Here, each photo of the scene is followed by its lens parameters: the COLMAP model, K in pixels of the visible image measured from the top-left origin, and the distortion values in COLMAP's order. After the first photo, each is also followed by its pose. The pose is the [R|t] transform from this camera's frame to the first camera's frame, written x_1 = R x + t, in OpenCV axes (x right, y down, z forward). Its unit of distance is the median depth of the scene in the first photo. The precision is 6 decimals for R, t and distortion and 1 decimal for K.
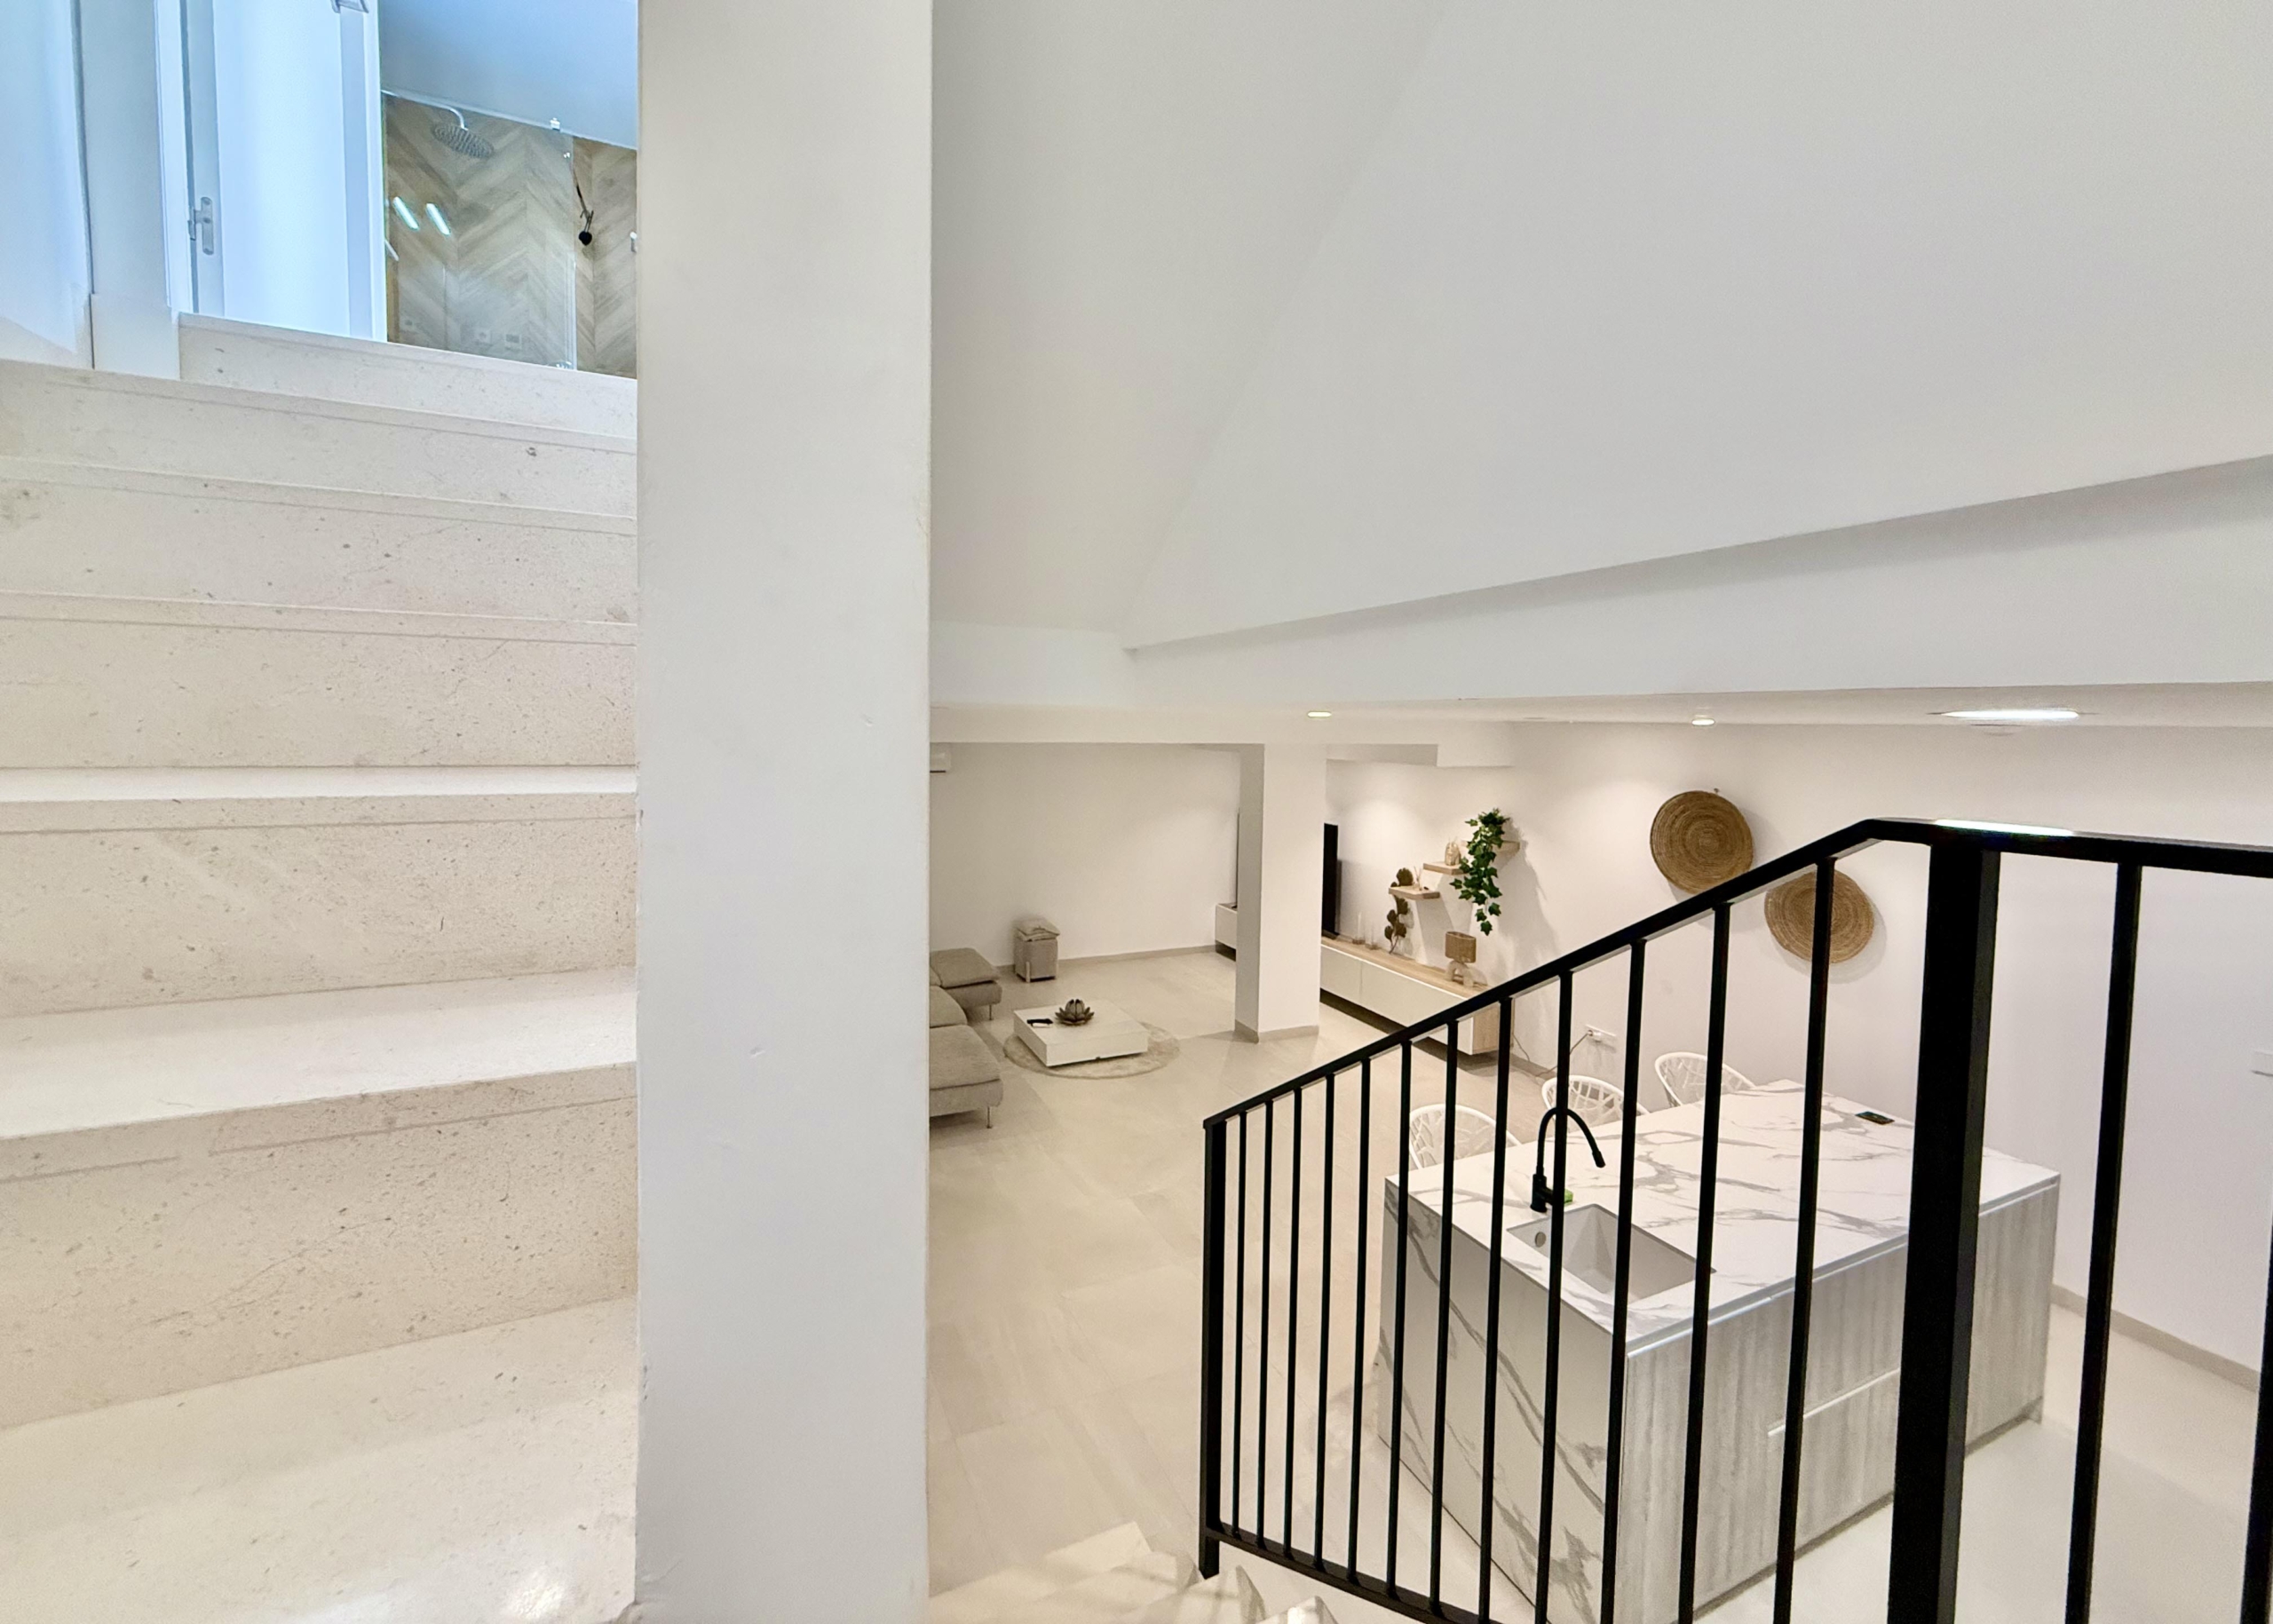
lens RADIAL K [[912.2, 0, 1123.5], [0, 912.2, 771.0], [0, 0, 1]] dist [-0.001974, 0.001207]
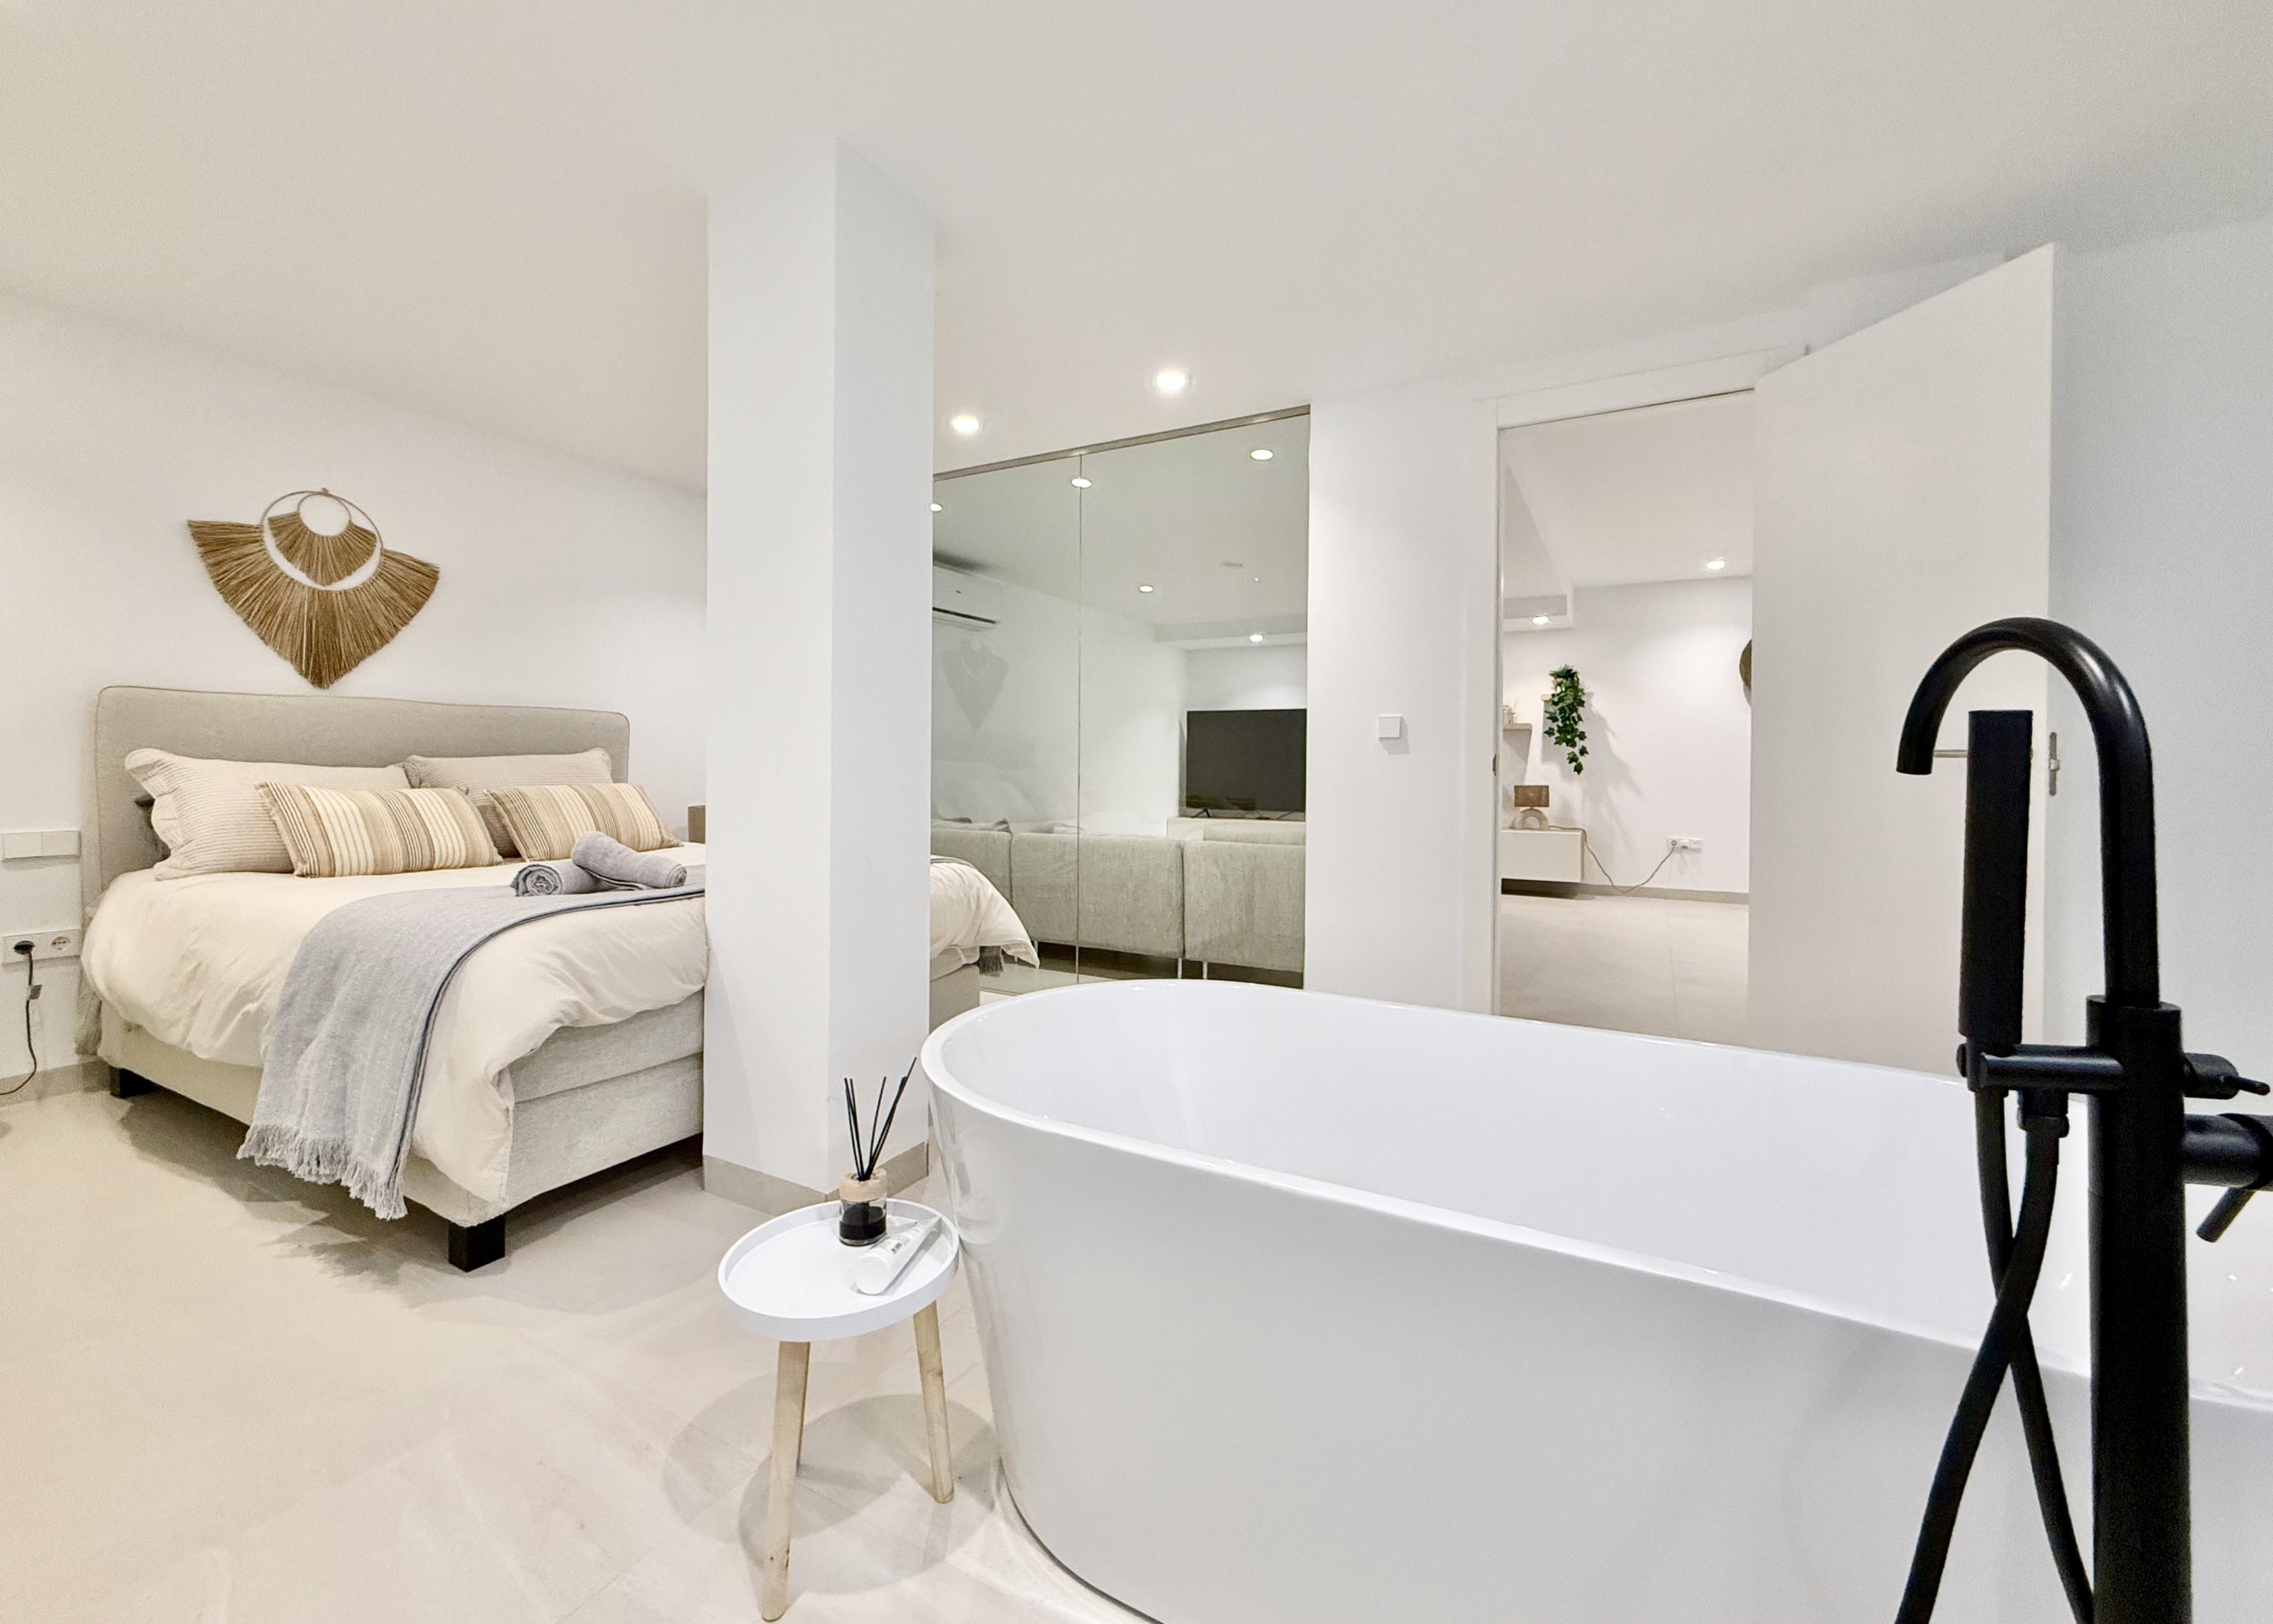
lens RADIAL K [[912.2, 0, 1162.9], [0, 912.2, 764.0], [0, 0, 1]] dist [-0.001974, 0.001207]
pose [[0.798656, -0.006725, 0.601750, -0.664326], [0.034477, 0.998806, -0.034597, 0.184037], [-0.600799, 0.048378, 0.797935, 0.405056]]
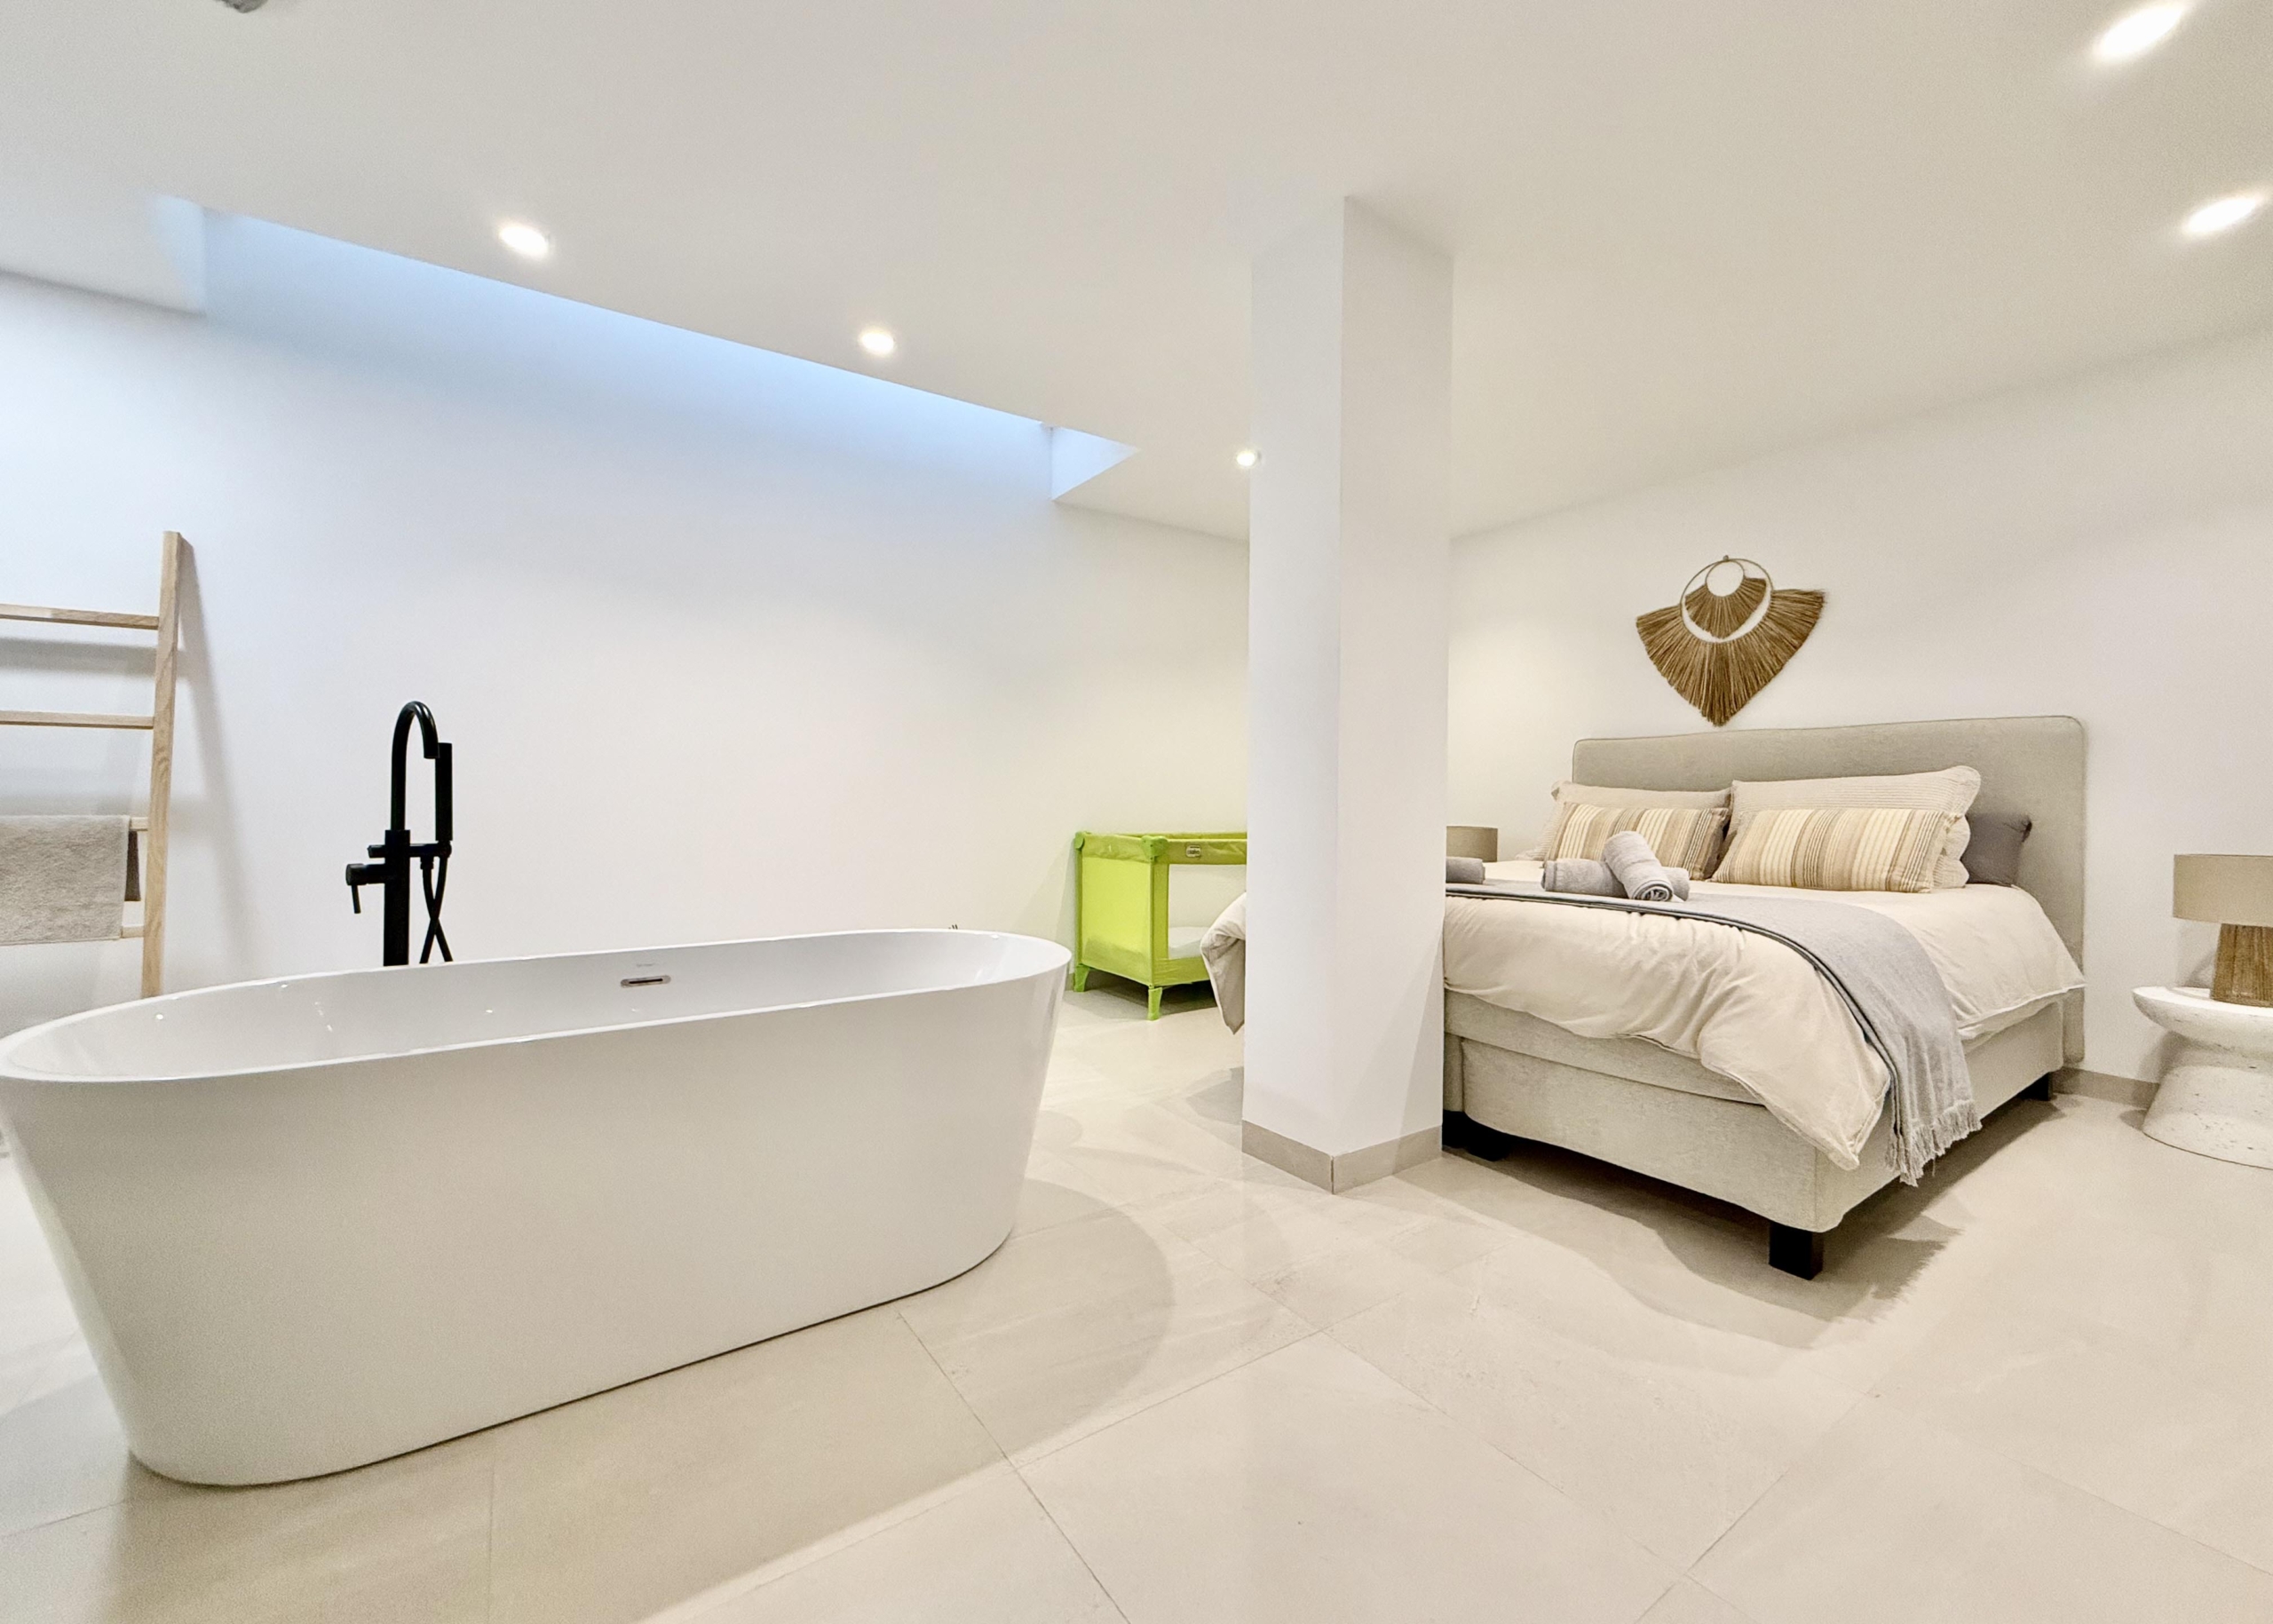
lens RADIAL K [[912.2, 0, 1128.3], [0, 912.2, 817.6], [0, 0, 1]] dist [-0.001974, 0.001207]
pose [[0.178561, 0.009956, -0.983878, -0.247462], [-0.058198, 0.998305, -0.000460, 0.191106], [0.982206, 0.057342, 0.178838, 0.584905]]
